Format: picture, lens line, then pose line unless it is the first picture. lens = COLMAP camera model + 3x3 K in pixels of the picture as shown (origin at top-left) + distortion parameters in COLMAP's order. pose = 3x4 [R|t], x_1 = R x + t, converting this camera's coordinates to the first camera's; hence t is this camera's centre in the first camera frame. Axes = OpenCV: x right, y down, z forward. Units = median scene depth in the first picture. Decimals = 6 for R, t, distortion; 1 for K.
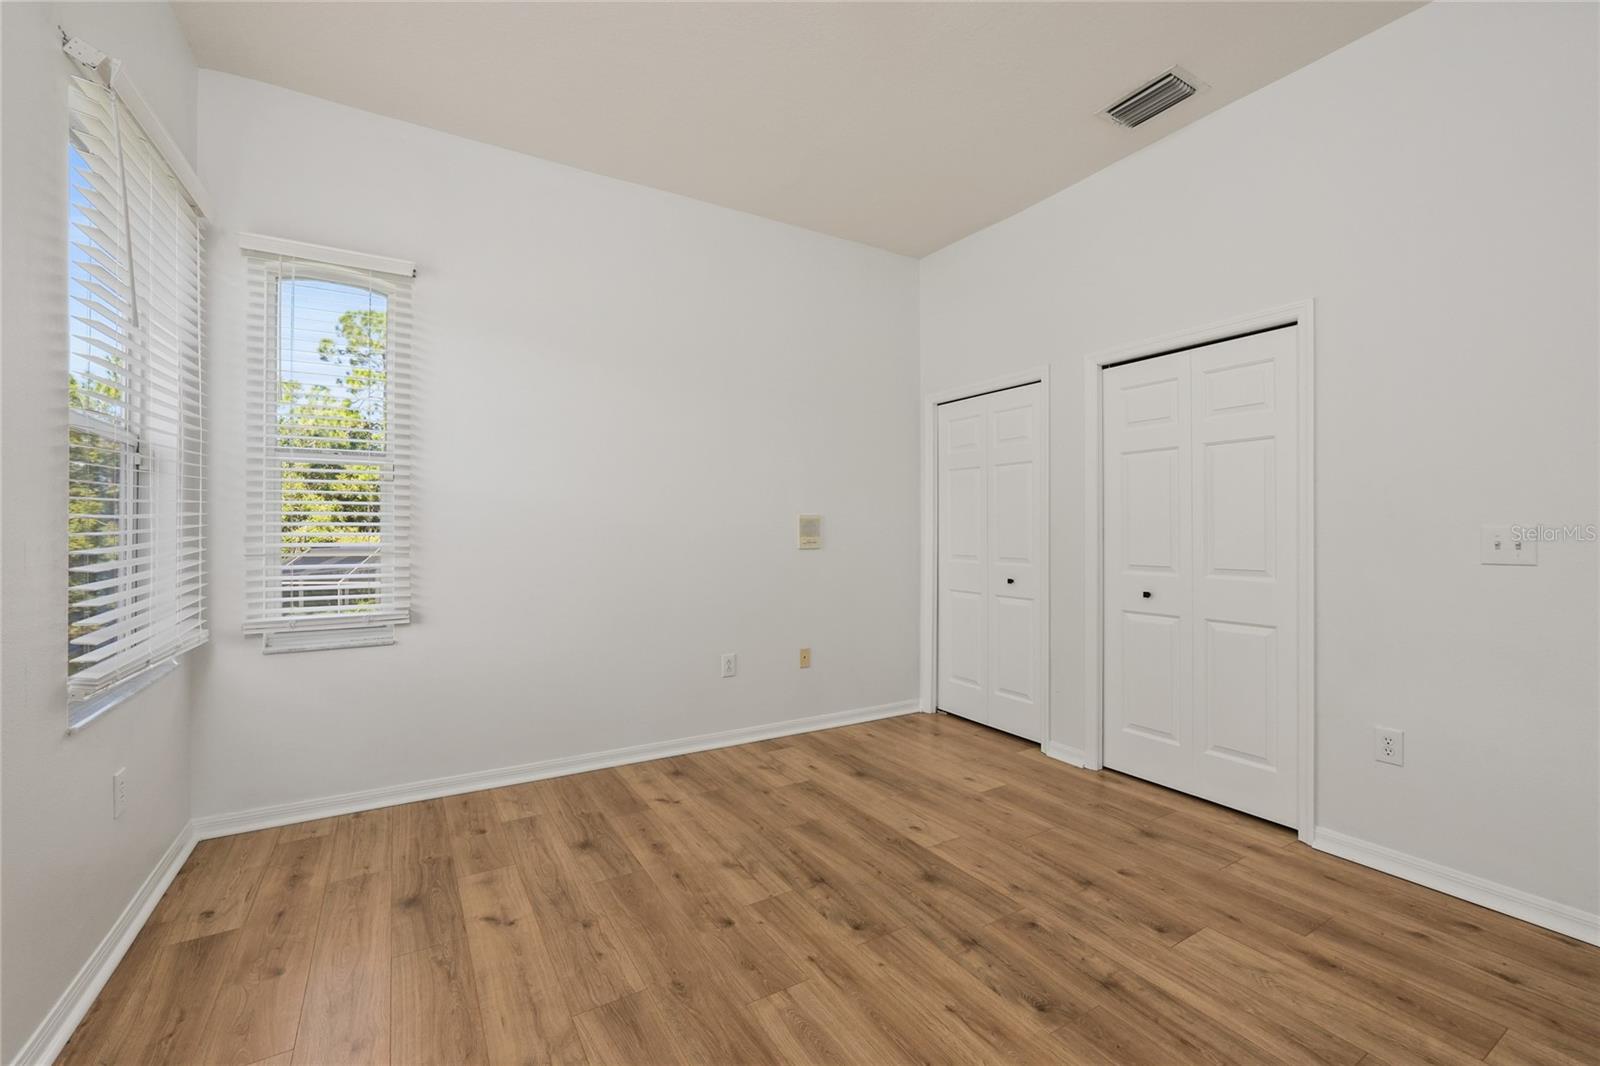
lens RADIAL K [[671.1, 0, 801.0], [0, 671.1, 537.0], [0, 0, 1]] dist [-0.009167, 0.000281]
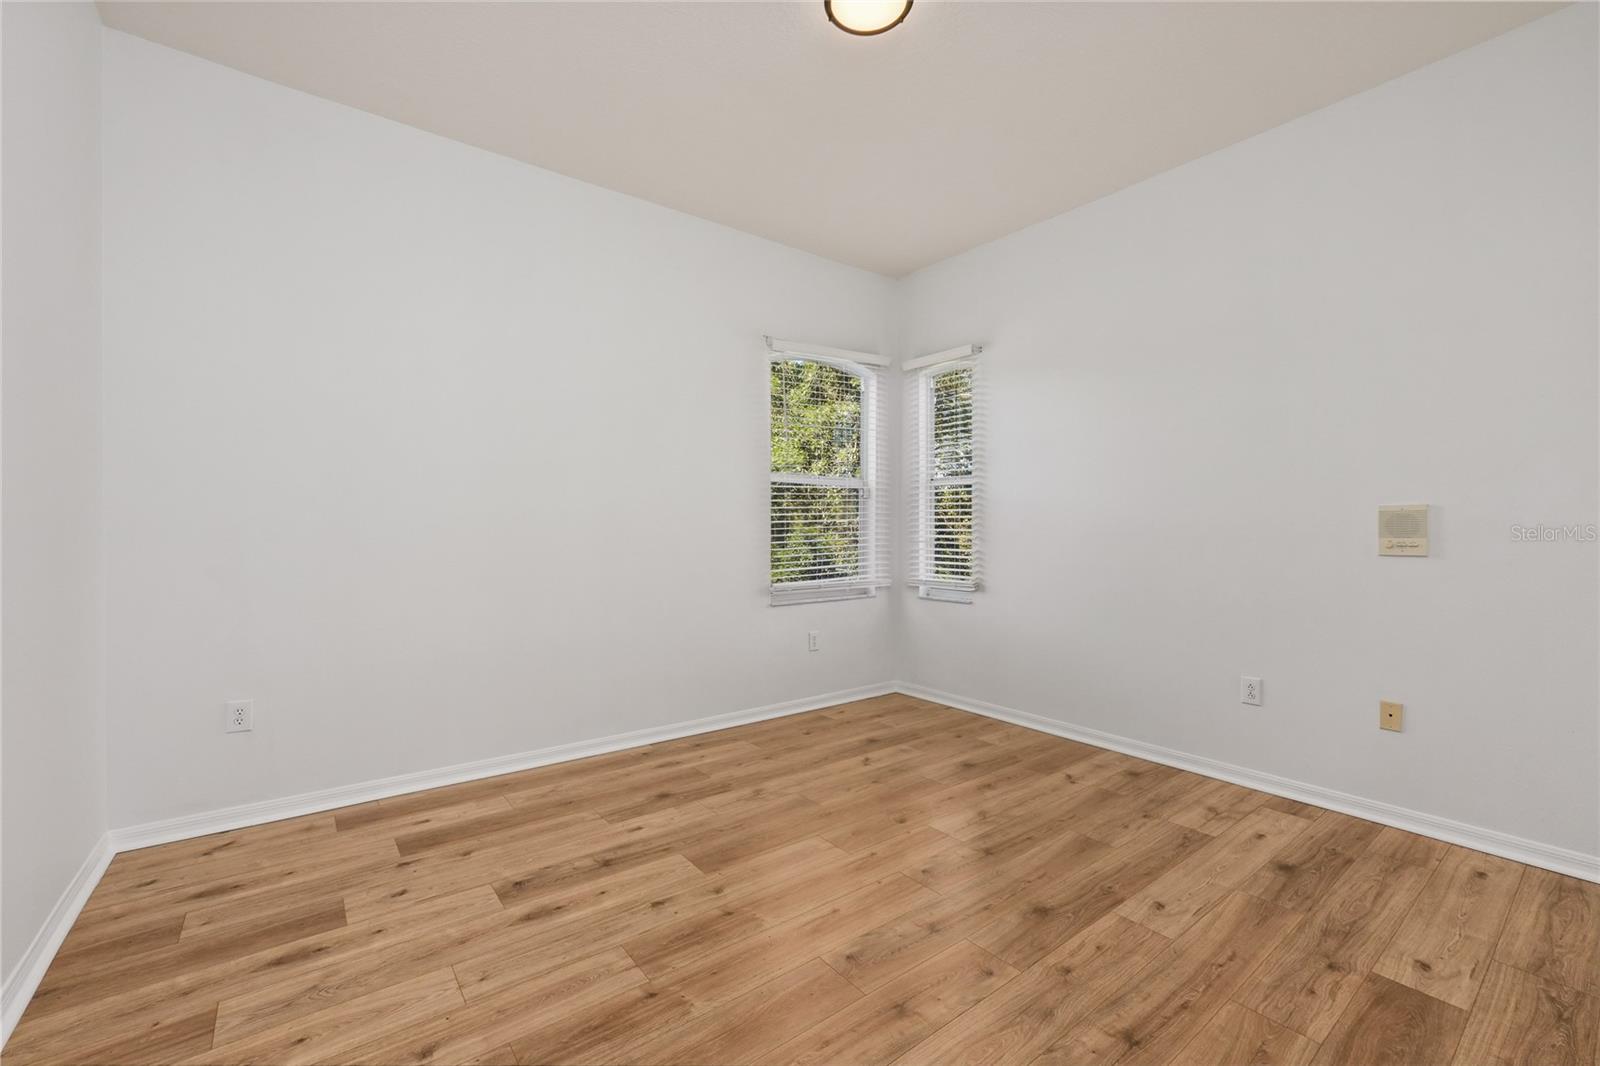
lens RADIAL K [[666.1, 0, 801.4], [0, 666.1, 527.3], [0, 0, 1]] dist [-0.026433, 0.011501]
pose [[0.109253, -0.002700, -0.994010, 0.817356], [-0.013270, 0.999903, -0.004175, -0.000176], [0.993925, 0.013647, 0.109206, 0.450631]]
